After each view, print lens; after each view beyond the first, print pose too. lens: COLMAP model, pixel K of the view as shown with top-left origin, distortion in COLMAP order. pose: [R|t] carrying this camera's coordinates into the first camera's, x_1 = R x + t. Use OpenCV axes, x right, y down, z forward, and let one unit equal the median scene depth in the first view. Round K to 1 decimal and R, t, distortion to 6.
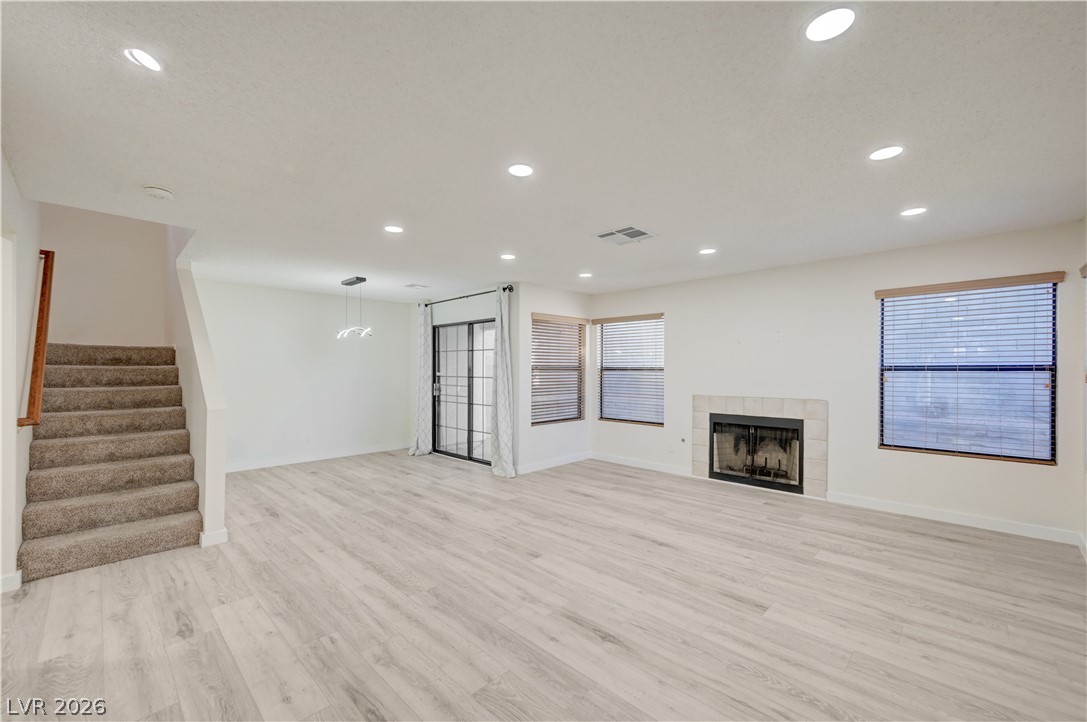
lens RADIAL K [[442.6, 0, 548.7], [0, 442.6, 368.1], [0, 0, 1]] dist [0.002691, -0.000026]
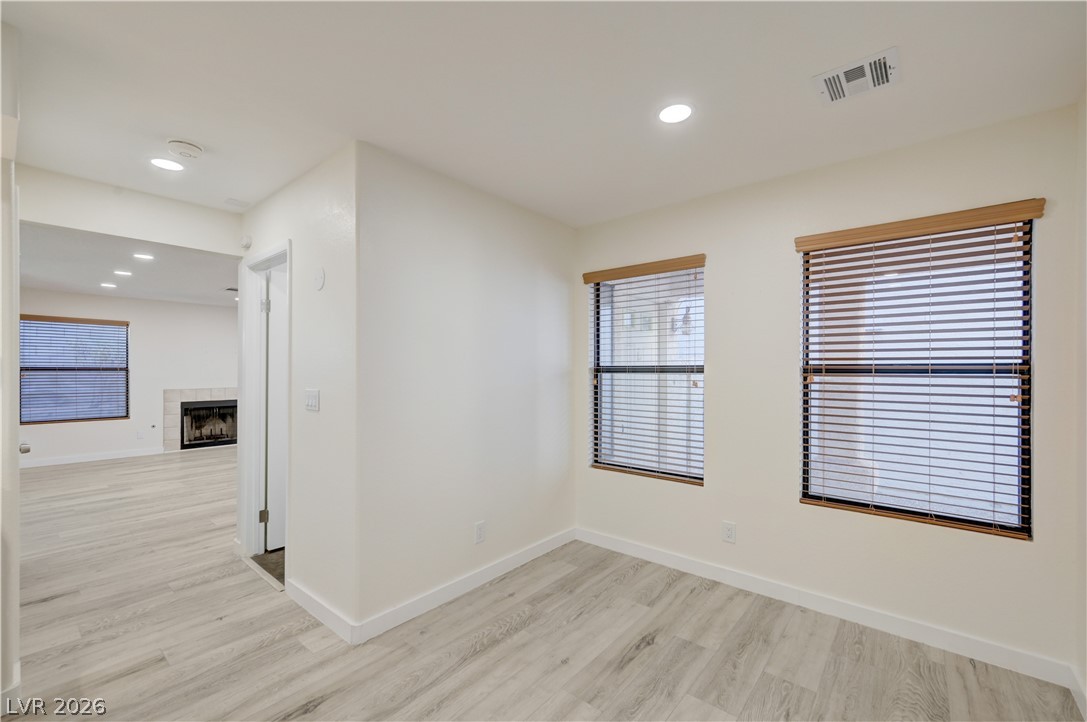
lens RADIAL K [[457.4, 0, 518.8], [0, 457.4, 369.6], [0, 0, 1]] dist [0.053003, -0.000069]
pose [[-0.023072, 0.002594, 0.999730, -1.329851], [-0.004190, 0.999988, -0.002691, 0.001654], [-0.999725, -0.004251, -0.023061, -0.004079]]
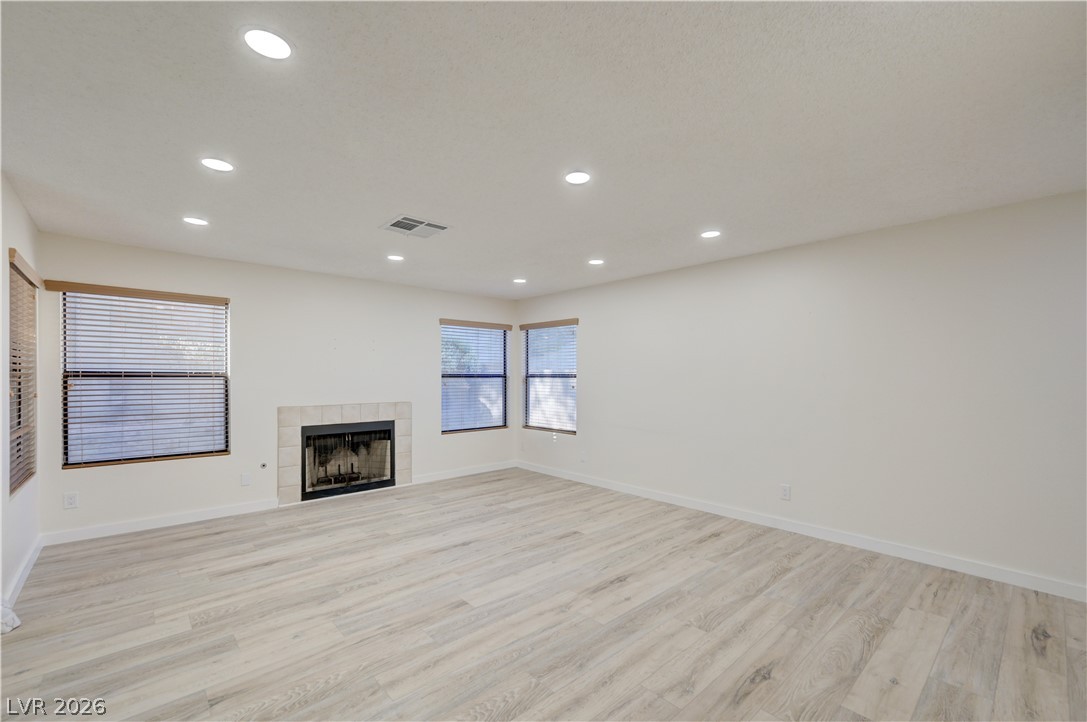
lens RADIAL K [[457.4, 0, 550.9], [0, 457.4, 376.7], [0, 0, 1]] dist [0.001478, 0.000170]
pose [[0.054165, 0.000477, 0.998532, -0.610534], [-0.005410, 0.999985, -0.000185, 0.001655], [-0.998517, -0.005392, 0.054167, 0.557590]]
